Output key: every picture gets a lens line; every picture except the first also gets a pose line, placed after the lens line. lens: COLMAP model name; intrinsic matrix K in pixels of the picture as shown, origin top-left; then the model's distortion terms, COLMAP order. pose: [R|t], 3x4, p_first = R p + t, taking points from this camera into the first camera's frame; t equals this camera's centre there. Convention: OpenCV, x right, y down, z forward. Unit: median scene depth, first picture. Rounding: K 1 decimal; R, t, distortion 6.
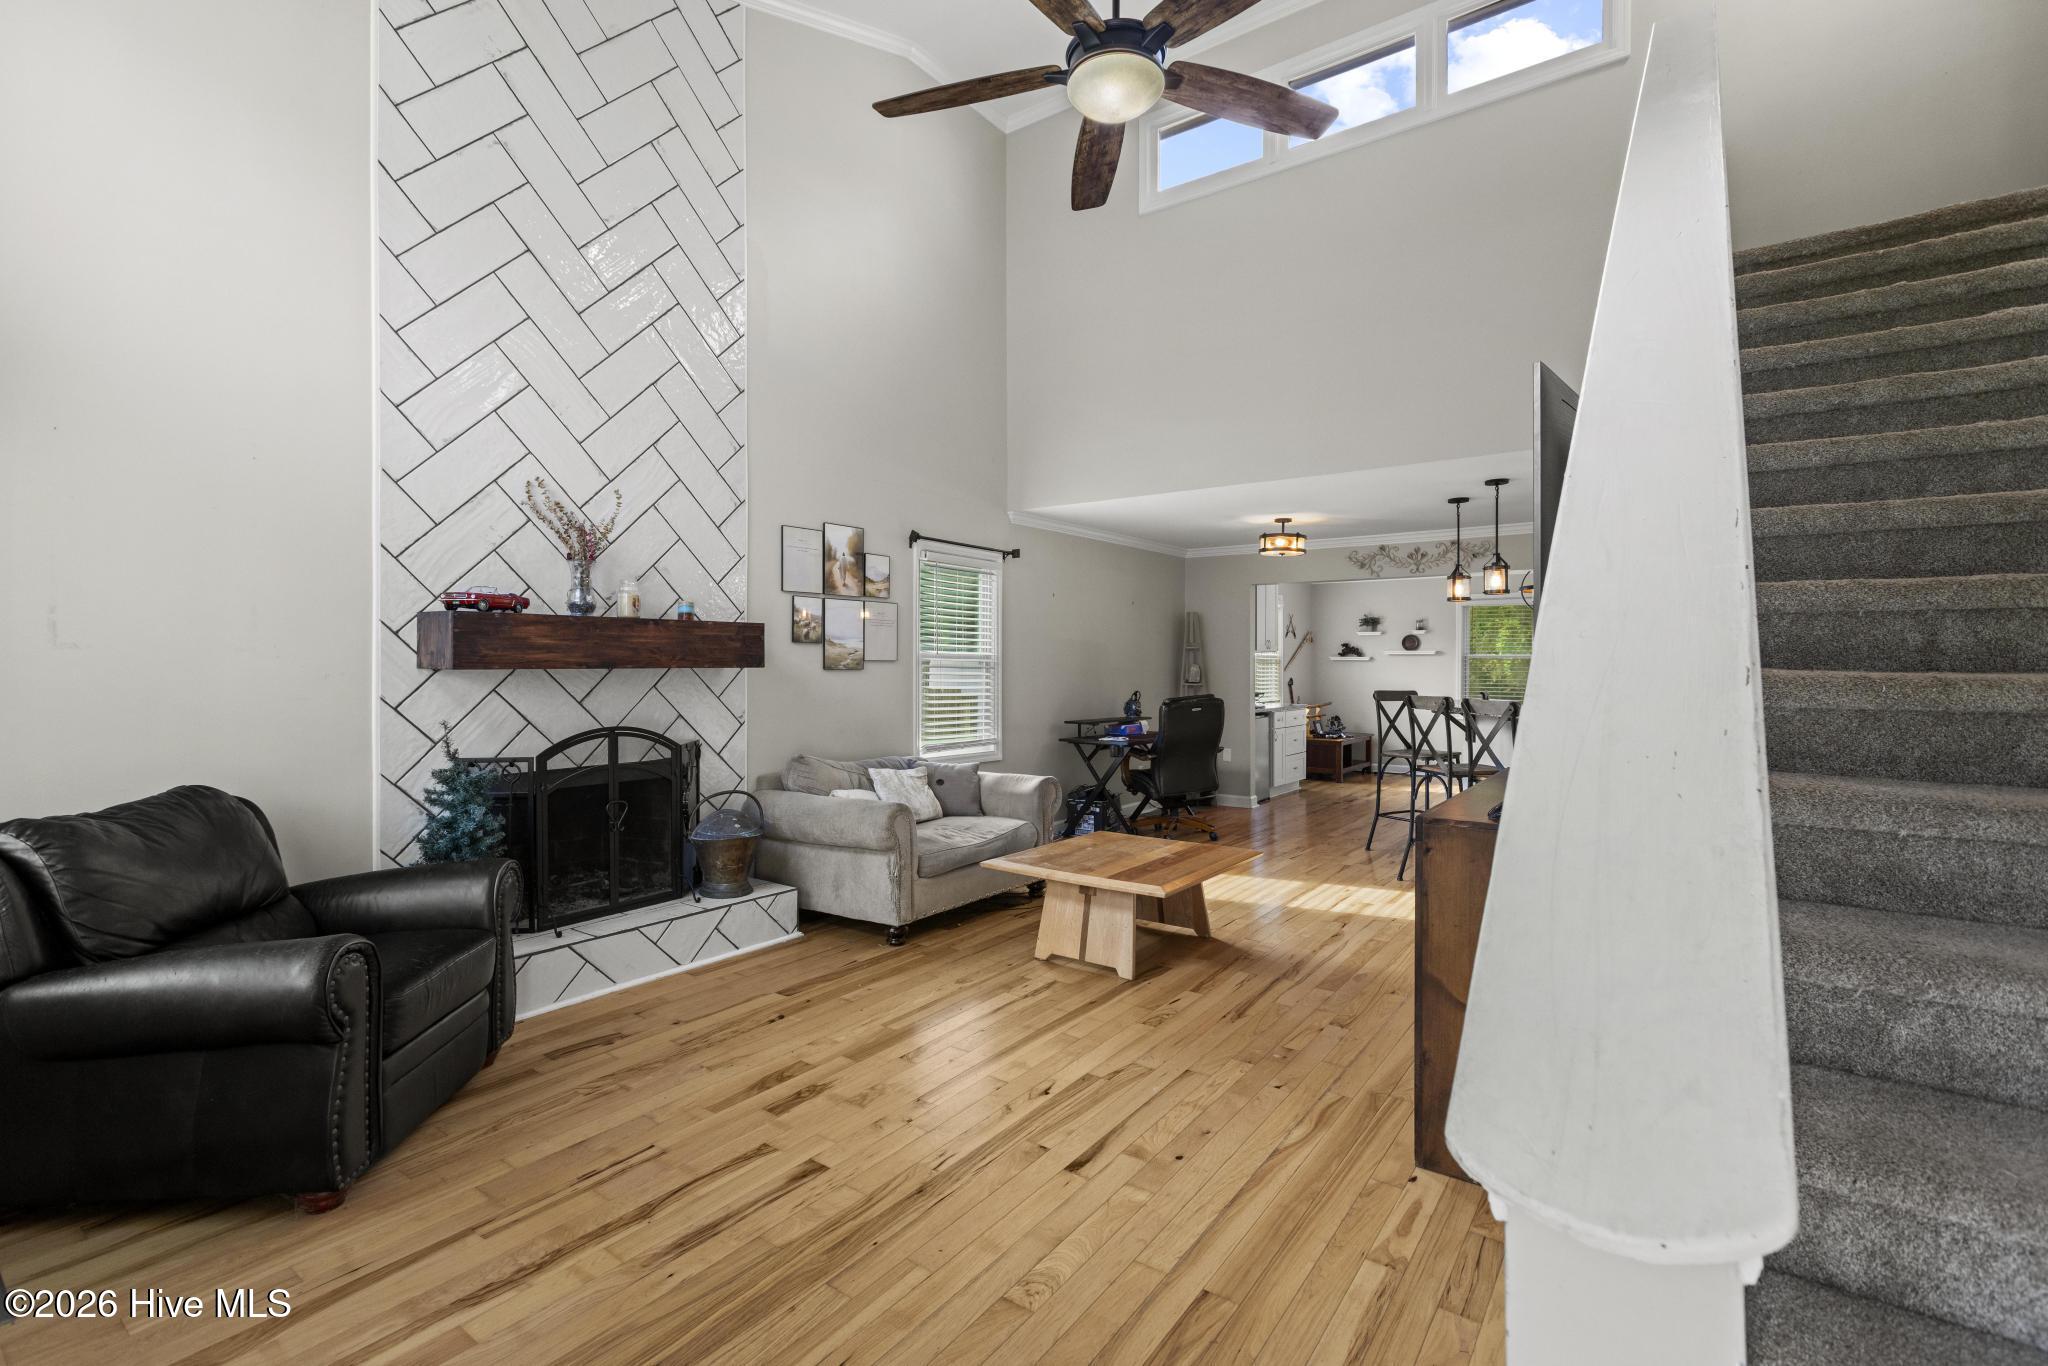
lens RADIAL K [[906.0, 0, 1029.0], [0, 906.0, 668.0], [0, 0, 1]] dist [-0.002508, -0.000015]
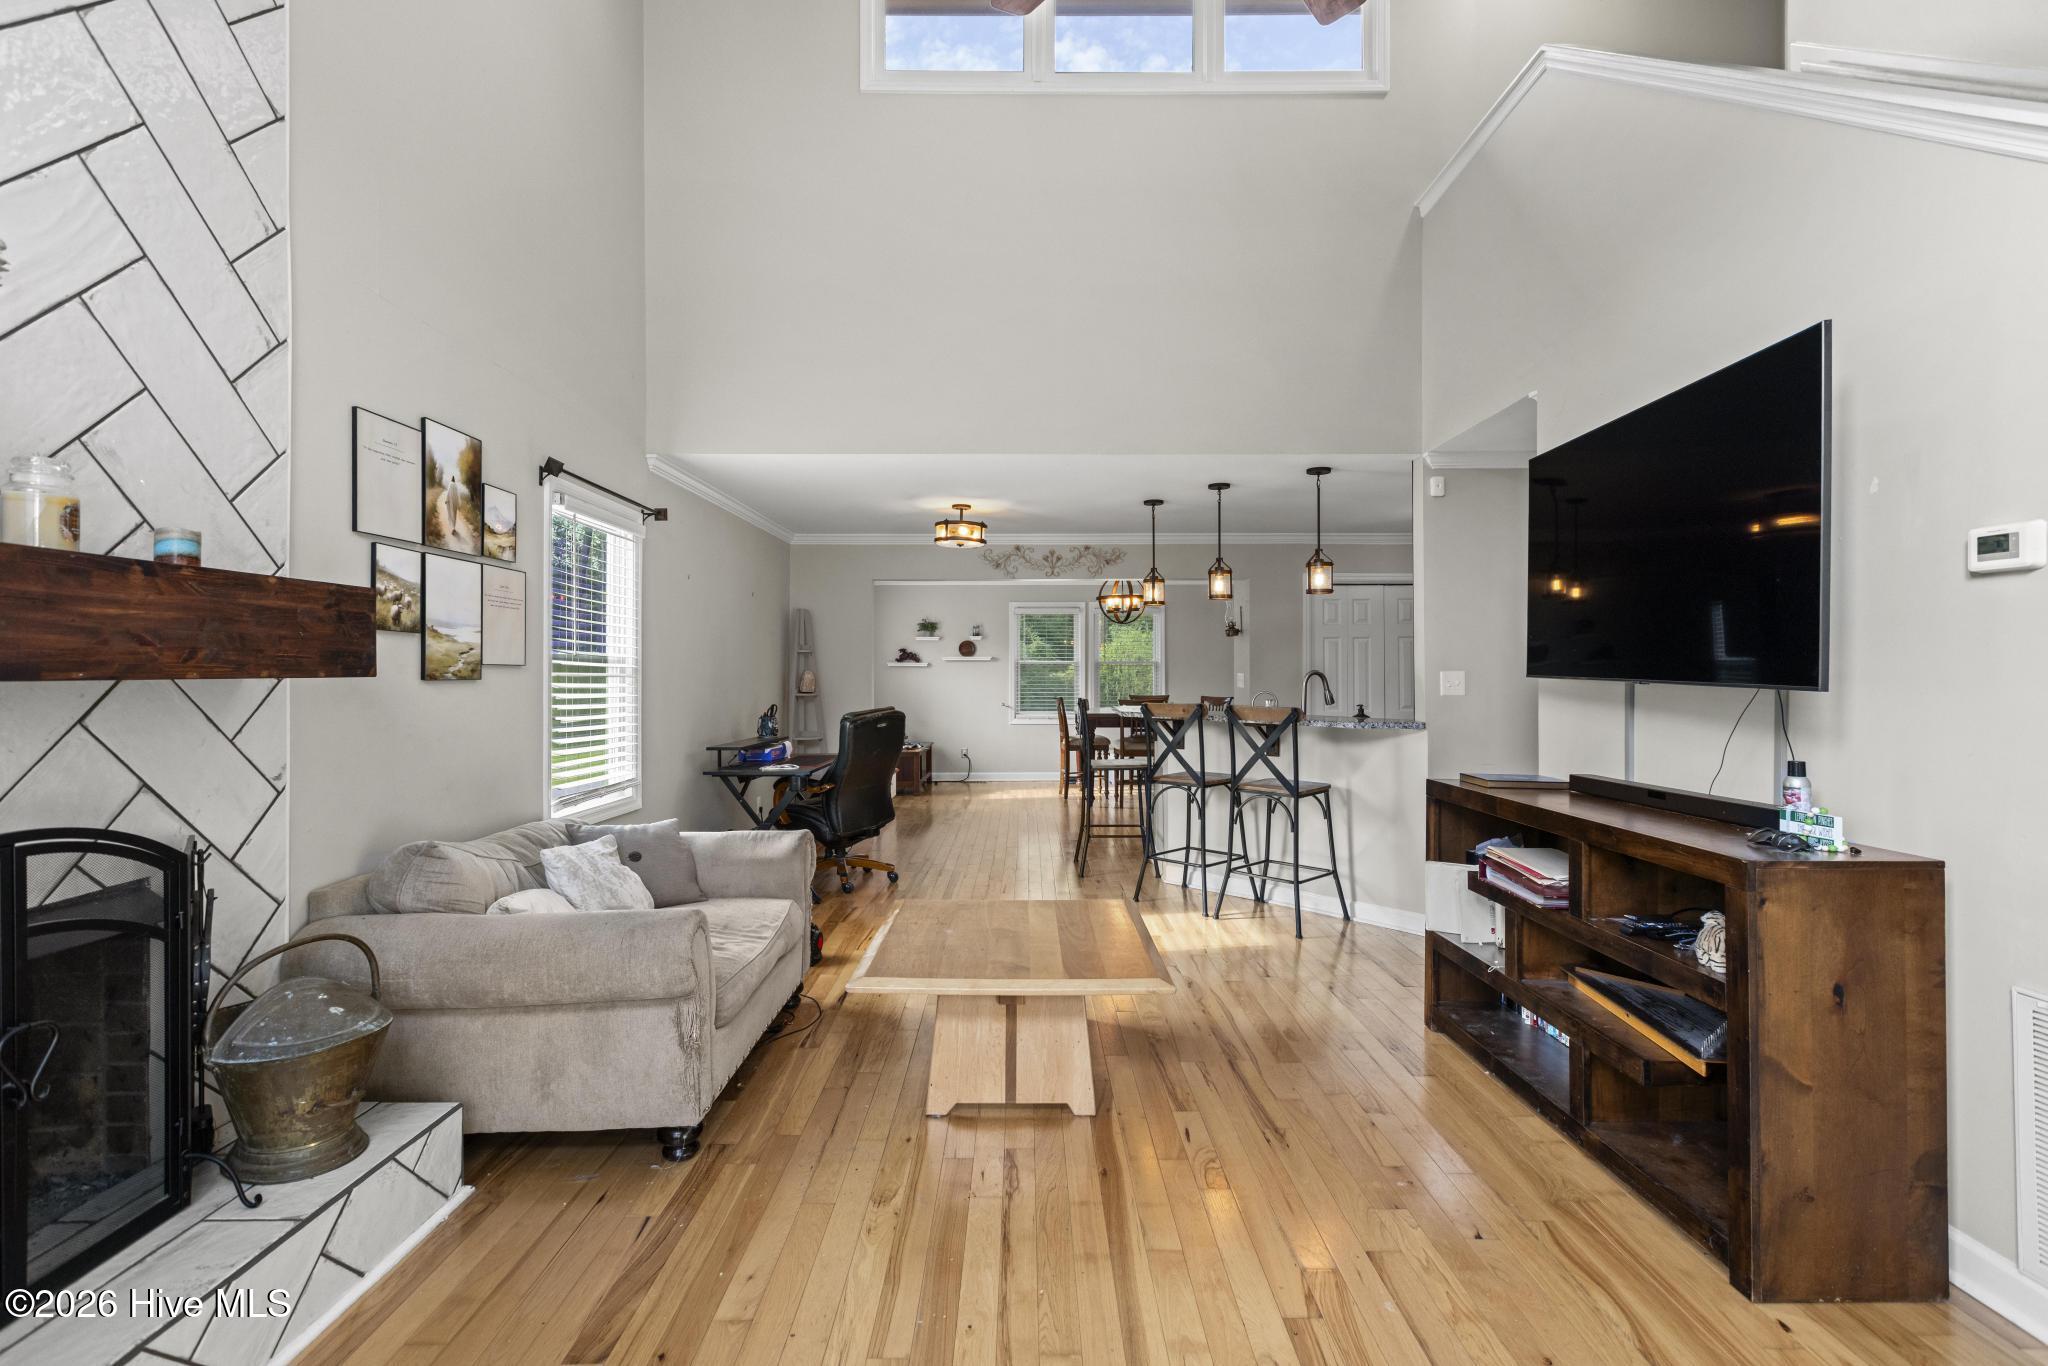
lens RADIAL K [[905.8, 0, 1013.0], [0, 905.8, 672.2], [0, 0, 1]] dist [0.000680, 0.000298]
pose [[0.817115, -0.003636, 0.576463, -0.318651], [0.005351, 0.999985, -0.001278, -0.000731], [-0.576450, 0.004129, 0.817122, 0.423489]]
